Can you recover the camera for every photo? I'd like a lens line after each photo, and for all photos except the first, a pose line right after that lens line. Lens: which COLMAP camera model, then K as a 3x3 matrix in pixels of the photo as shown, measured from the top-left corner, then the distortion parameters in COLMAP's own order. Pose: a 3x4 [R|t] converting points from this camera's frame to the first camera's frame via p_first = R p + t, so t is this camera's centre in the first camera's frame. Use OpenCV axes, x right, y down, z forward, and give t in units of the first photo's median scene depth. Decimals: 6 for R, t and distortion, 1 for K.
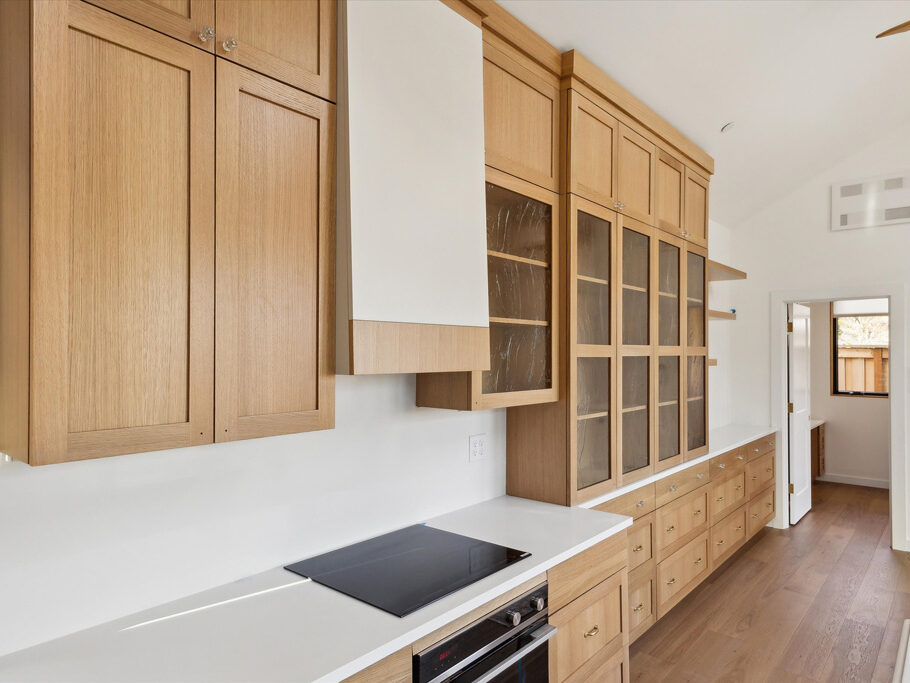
lens RADIAL K [[584.1, 0, 456.0], [0, 584.1, 352.0], [0, 0, 1]] dist [0.002903, 0.005180]
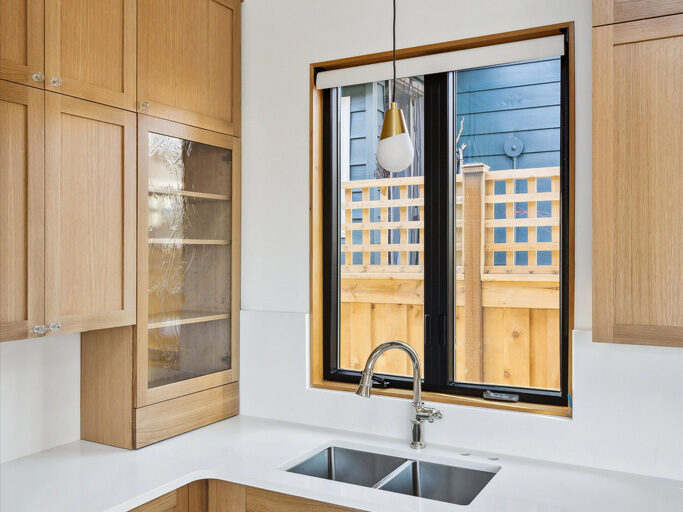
lens RADIAL K [[658.6, 0, 343.5], [0, 658.6, 249.9], [0, 0, 1]] dist [0.001376, 0.000000]
pose [[0.205839, 0.004913, -0.978574, 0.219687], [0.005771, 0.999964, 0.006234, -0.016379], [0.978569, -0.006930, 0.205803, 0.000578]]
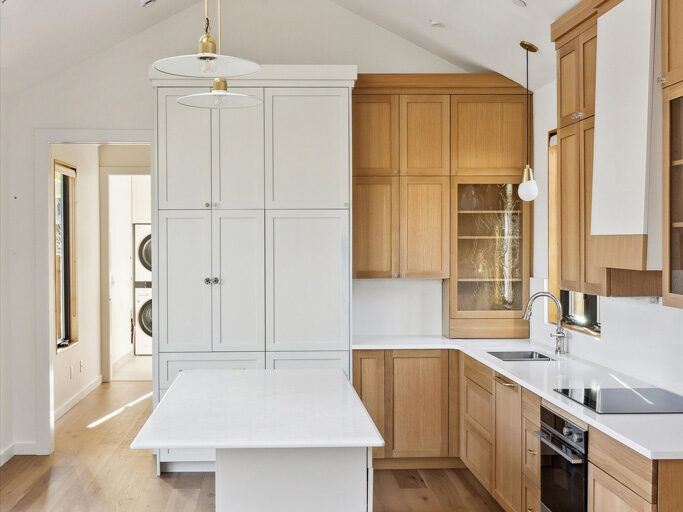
lens RADIAL K [[849.6, 0, 320.7], [0, 849.6, 257.0], [0, 0, 1]] dist [0.068155, 0.000000]
pose [[-0.721673, 0.023674, -0.691829, 0.849663], [0.014780, 0.999714, 0.018792, -0.019407], [0.692077, 0.003337, -0.721816, 0.880928]]
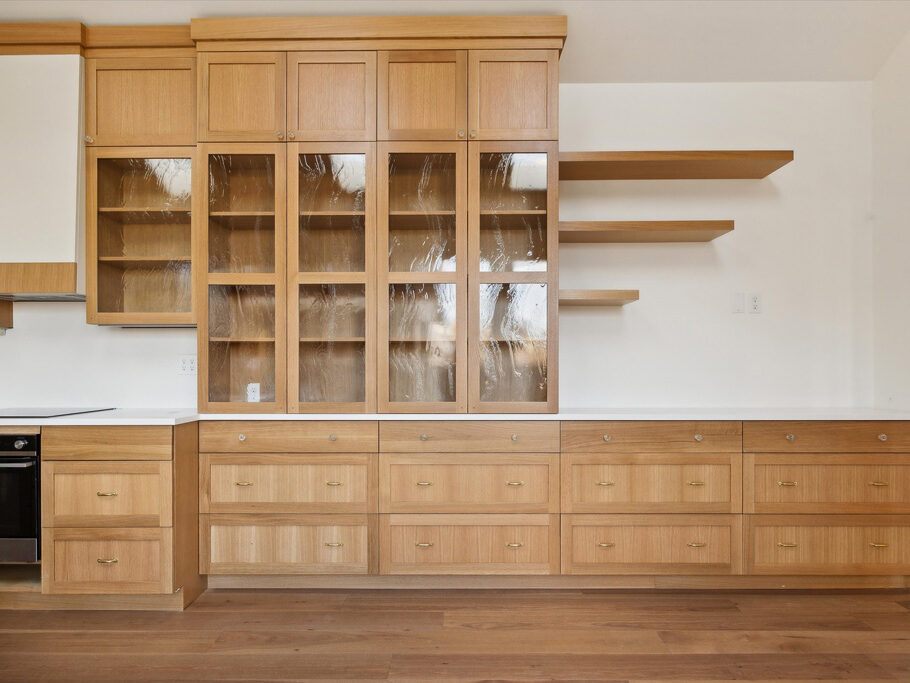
lens RADIAL K [[557.2, 0, 459.1], [0, 557.2, 364.6], [0, 0, 1]] dist [-0.005856, -0.001133]
pose [[0.646494, 0.007678, -0.762880, 0.823983], [0.003189, 0.999913, 0.012766, 0.092966], [0.762912, -0.010686, 0.646414, 0.407049]]
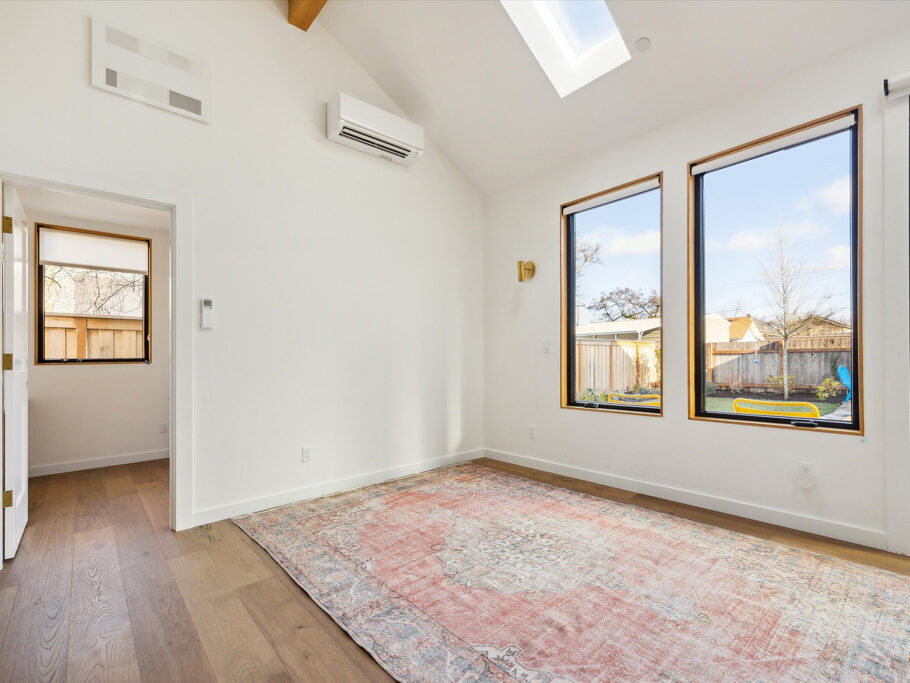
lens RADIAL K [[426.9, 0, 461.0], [0, 426.9, 358.8], [0, 0, 1]] dist [0.008071, -0.003151]
pose [[0.132652, 0.005176, 0.991149, 0.255873], [0.007972, 0.999948, -0.006289, 0.124507], [-0.991131, 0.008736, 0.132603, 0.611611]]
